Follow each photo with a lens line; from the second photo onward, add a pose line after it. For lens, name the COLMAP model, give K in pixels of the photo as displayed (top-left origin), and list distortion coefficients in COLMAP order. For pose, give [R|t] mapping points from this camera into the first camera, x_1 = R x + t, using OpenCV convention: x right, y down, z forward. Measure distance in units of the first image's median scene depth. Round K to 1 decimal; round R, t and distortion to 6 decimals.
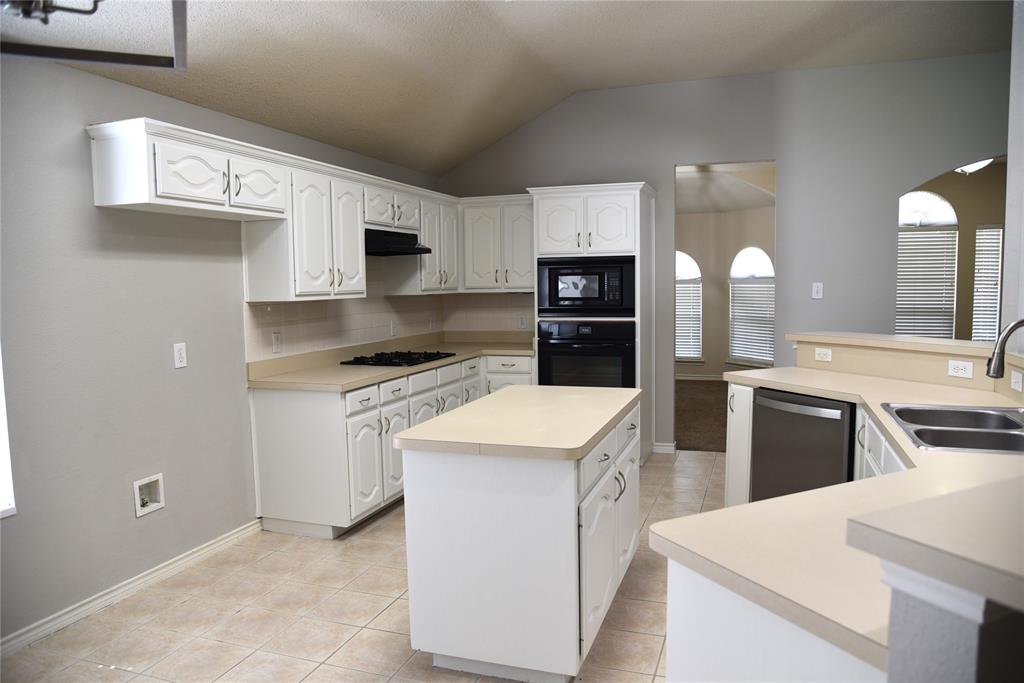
lens RADIAL K [[713.6, 0, 507.8], [0, 713.6, 343.5], [0, 0, 1]] dist [-0.079351, 0.028120]
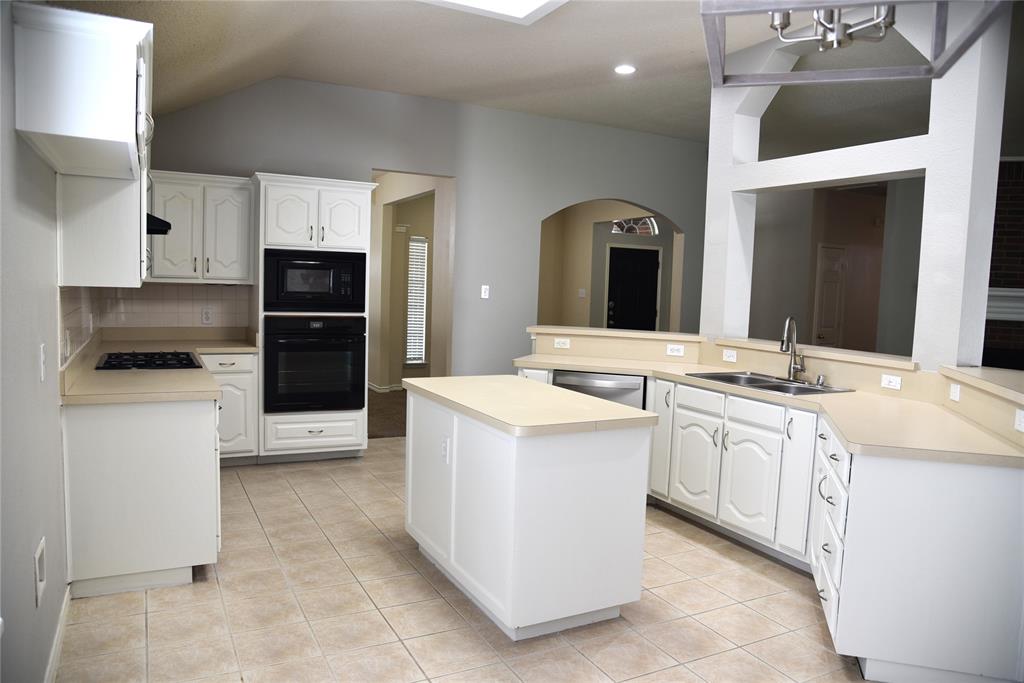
lens RADIAL K [[713.6, 0, 506.3], [0, 713.6, 342.4], [0, 0, 1]] dist [-0.079351, 0.028120]
pose [[0.683246, -0.018895, 0.729943, -0.480150], [0.016762, 0.999808, 0.010190, -0.000712], [-0.729995, 0.005273, 0.683432, 0.154786]]
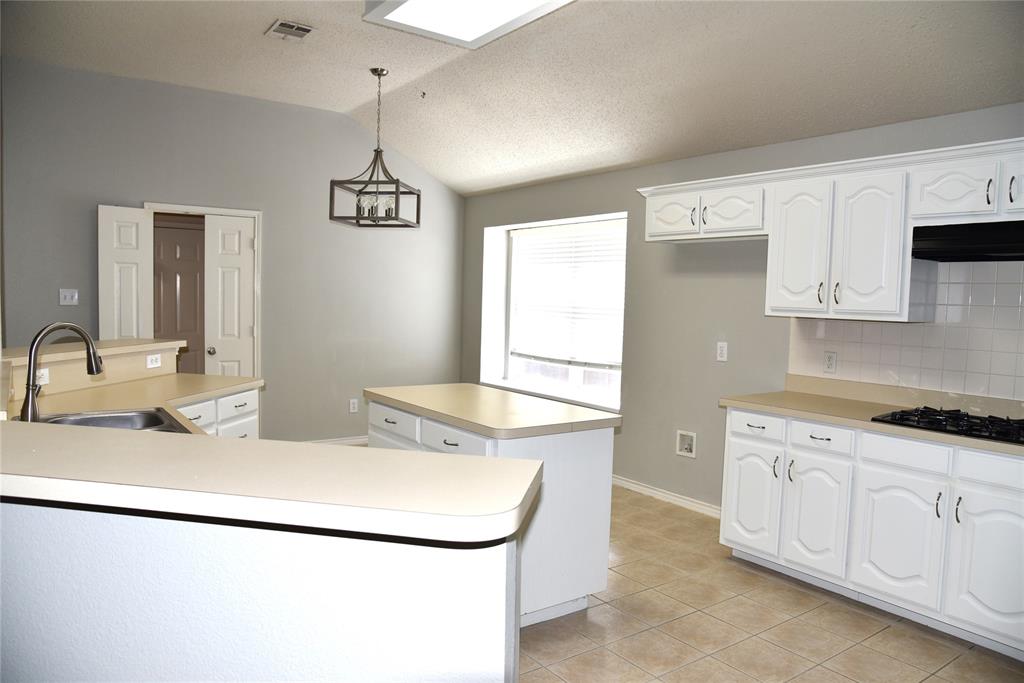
lens RADIAL K [[713.6, 0, 512.6], [0, 713.6, 343.2], [0, 0, 1]] dist [-0.079351, 0.028120]
pose [[-0.569078, 0.050951, -0.820704, 0.596733], [-0.092234, 0.987825, 0.125282, -0.092168], [0.817095, 0.146992, -0.557449, 1.036950]]
